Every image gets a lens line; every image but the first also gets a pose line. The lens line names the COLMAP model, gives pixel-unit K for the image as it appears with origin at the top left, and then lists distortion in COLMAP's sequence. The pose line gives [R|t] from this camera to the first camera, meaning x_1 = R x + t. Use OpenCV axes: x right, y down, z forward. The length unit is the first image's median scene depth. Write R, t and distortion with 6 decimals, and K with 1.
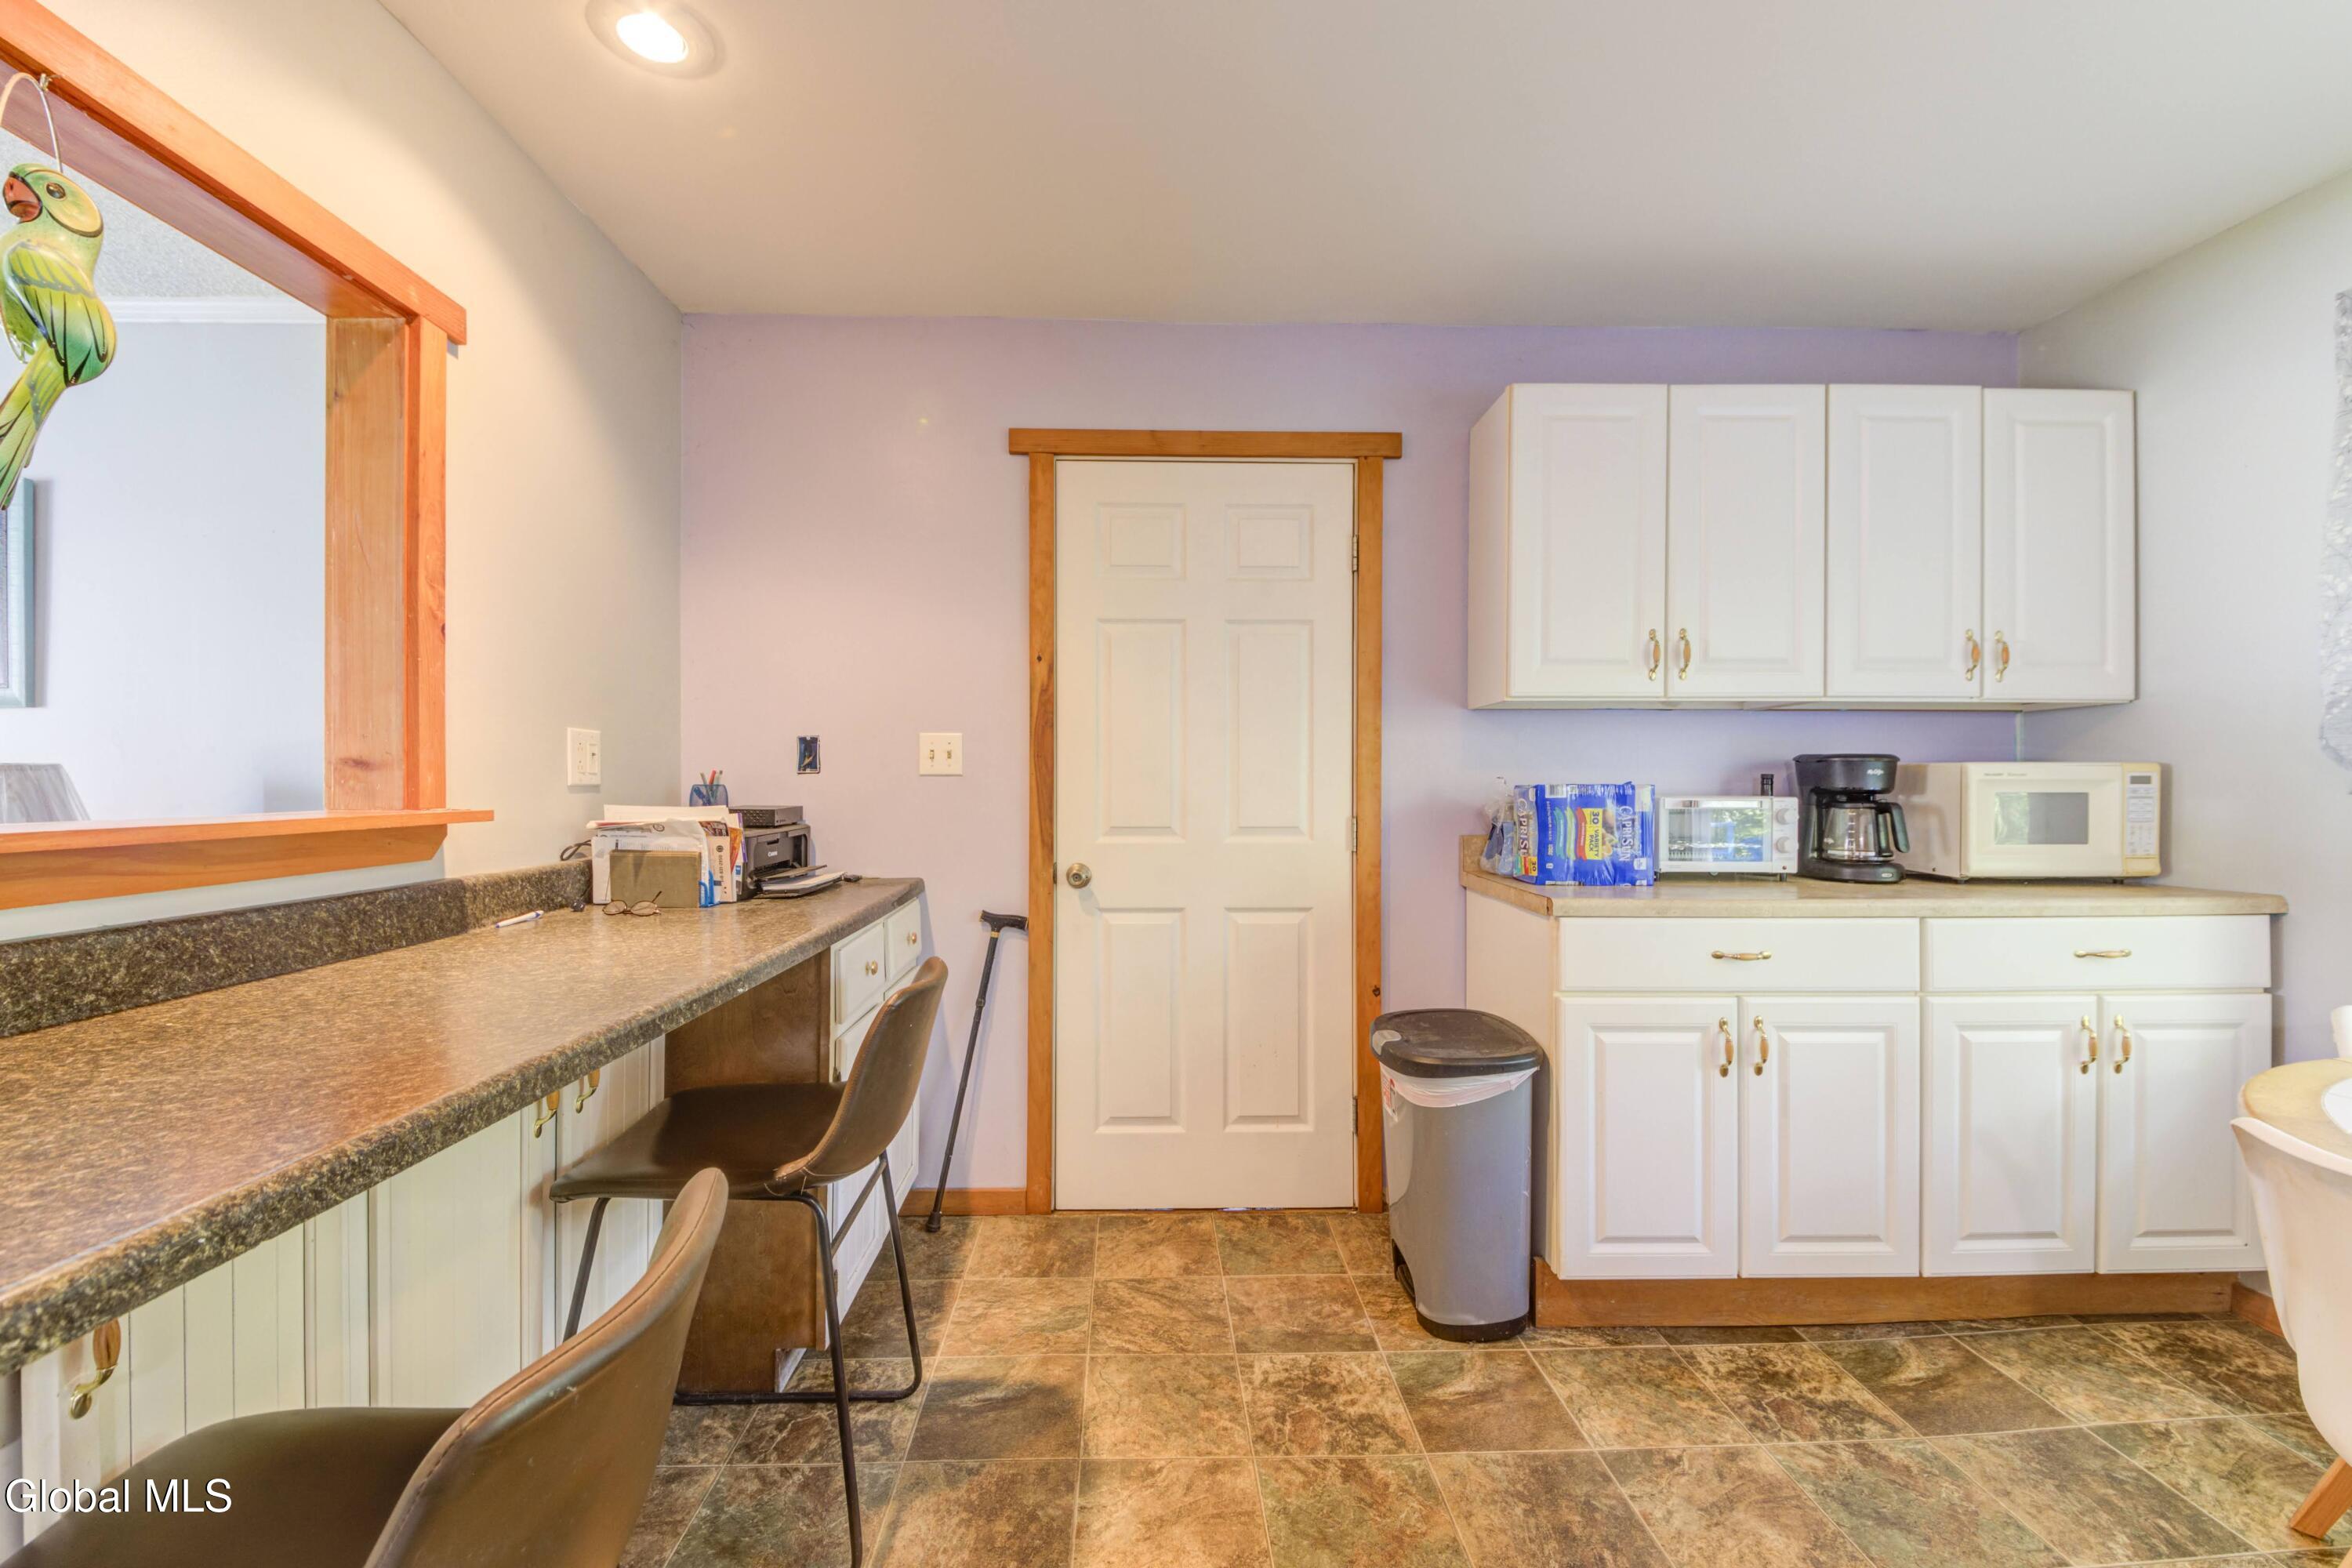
lens RADIAL K [[987.4, 0, 1168.2], [0, 987.4, 773.4], [0, 0, 1]] dist [0.017963, -0.014968]
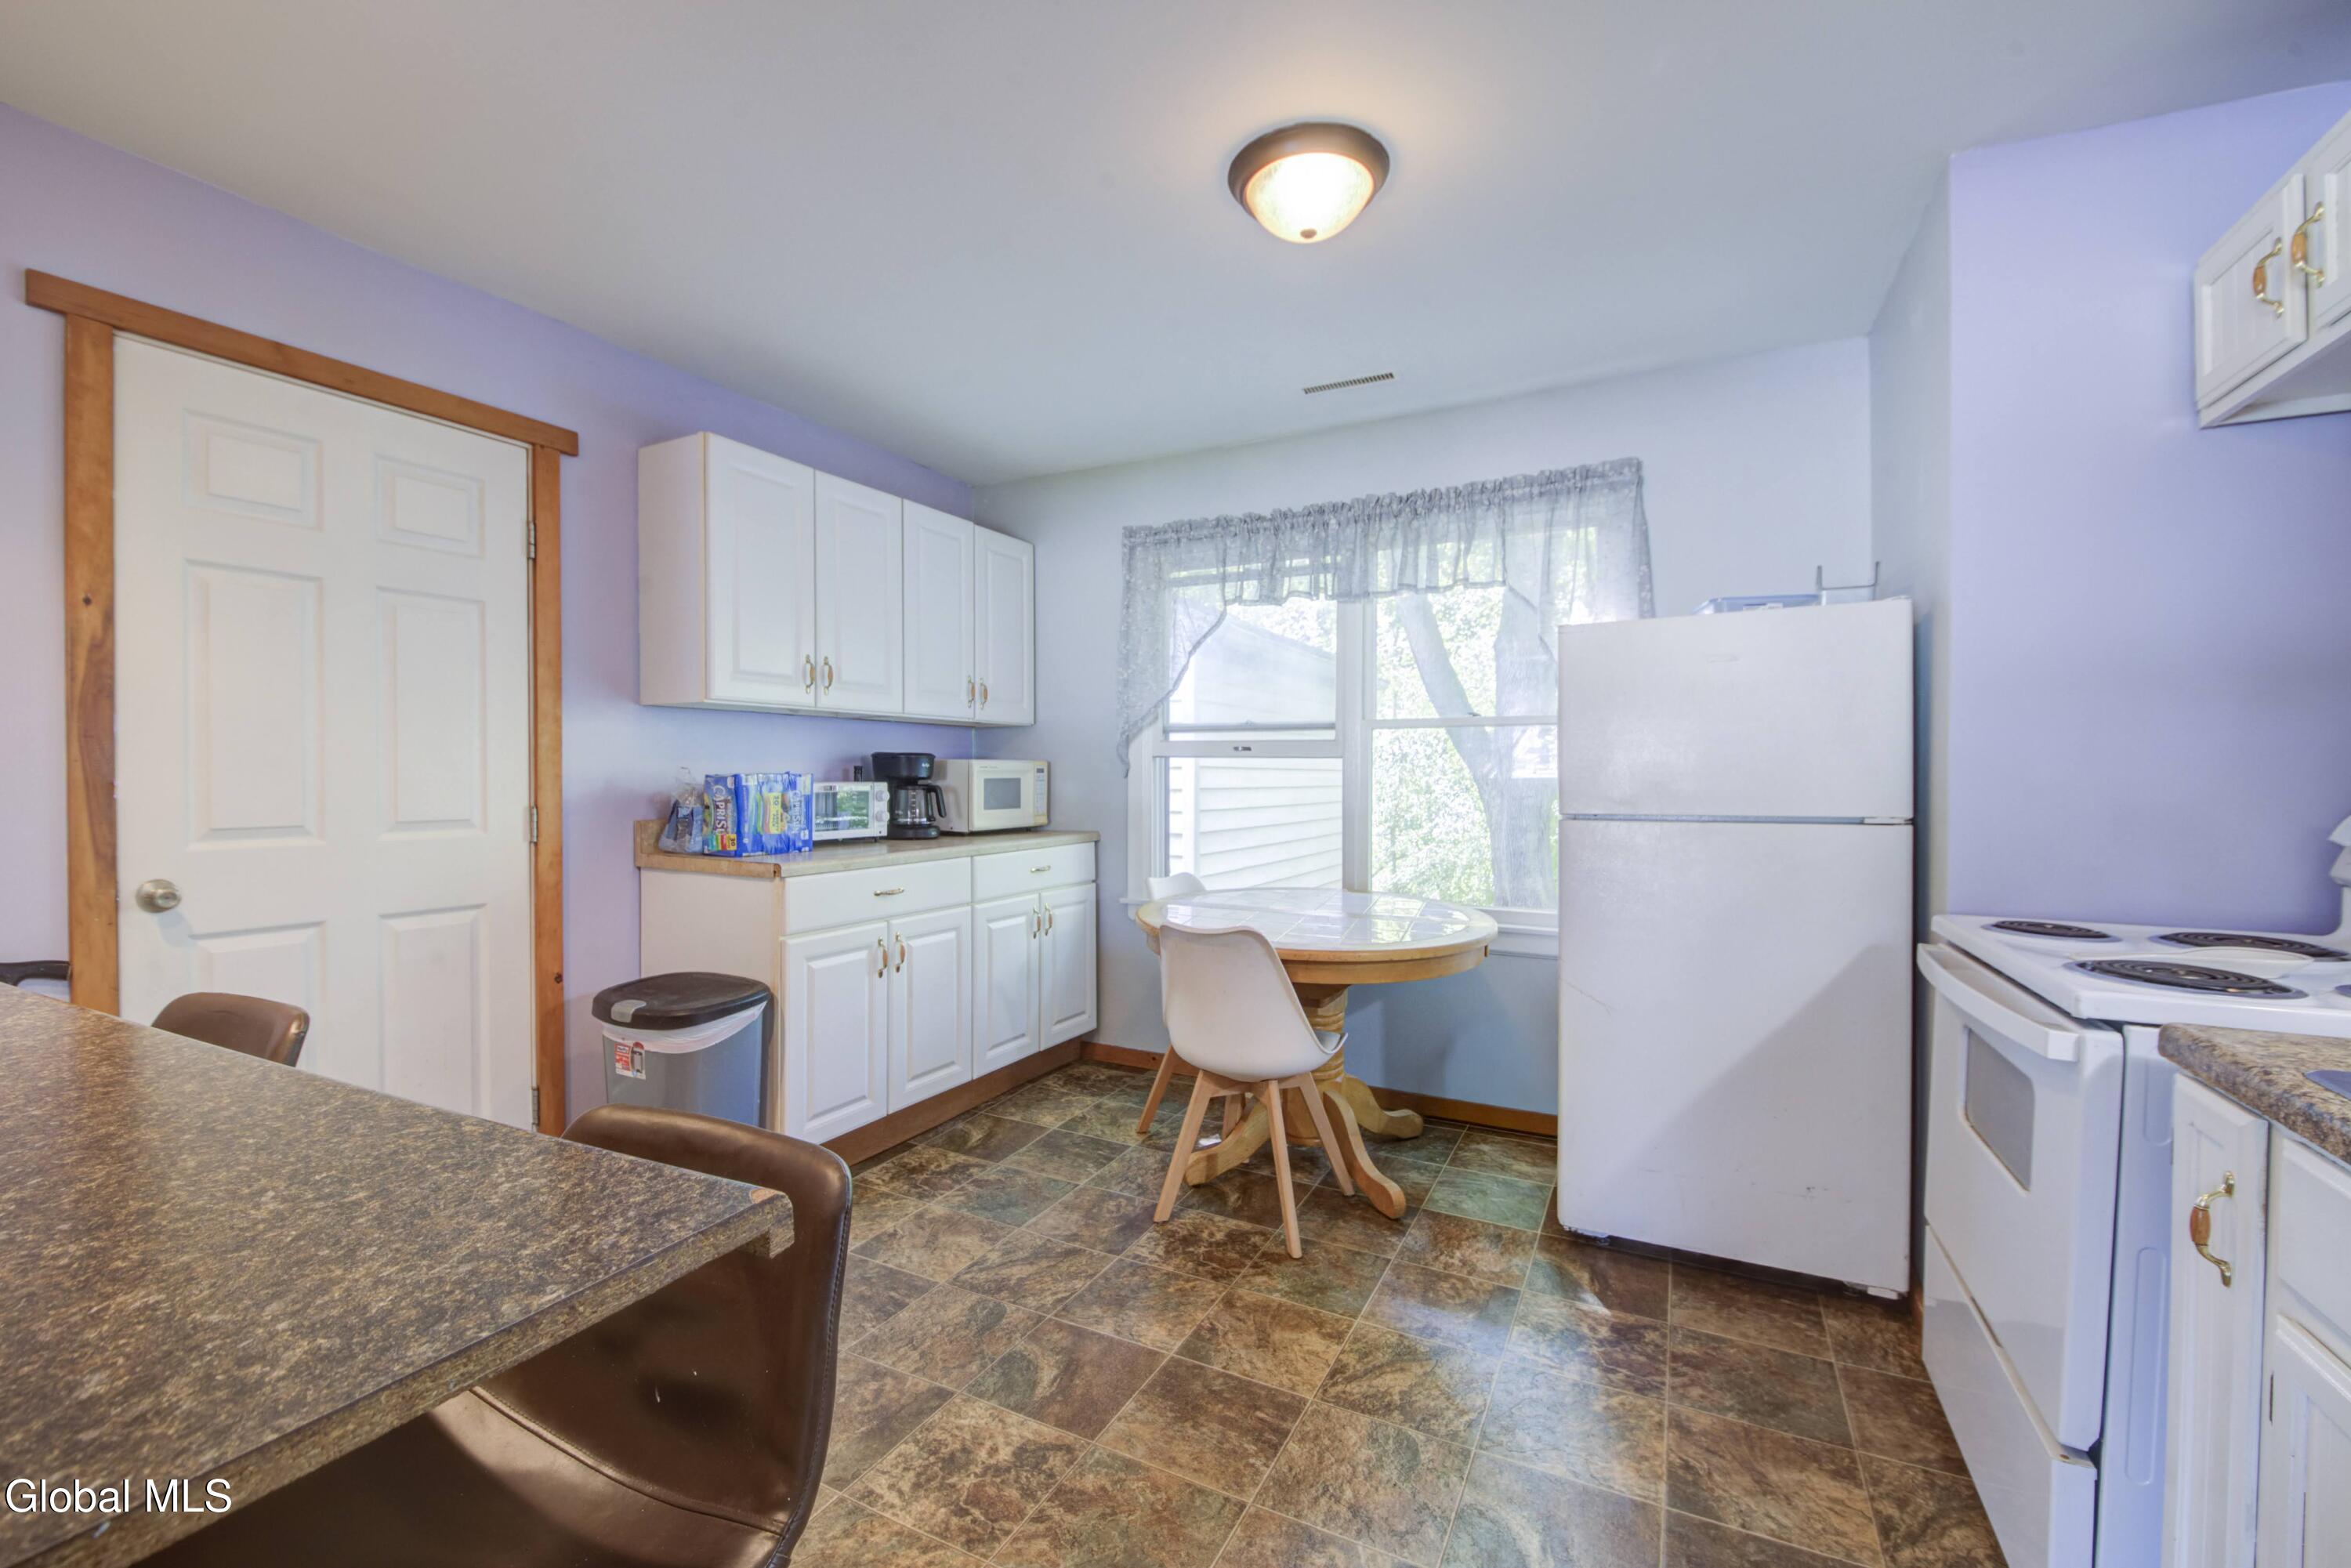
lens RADIAL K [[986.9, 0, 1182.2], [0, 986.9, 759.1], [0, 0, 1]] dist [0.027953, -0.022554]
pose [[0.479285, 0.011440, 0.877585, -0.415511], [-0.008494, 0.999929, -0.008396, -0.001323], [-0.877618, -0.003430, 0.479348, -0.055402]]
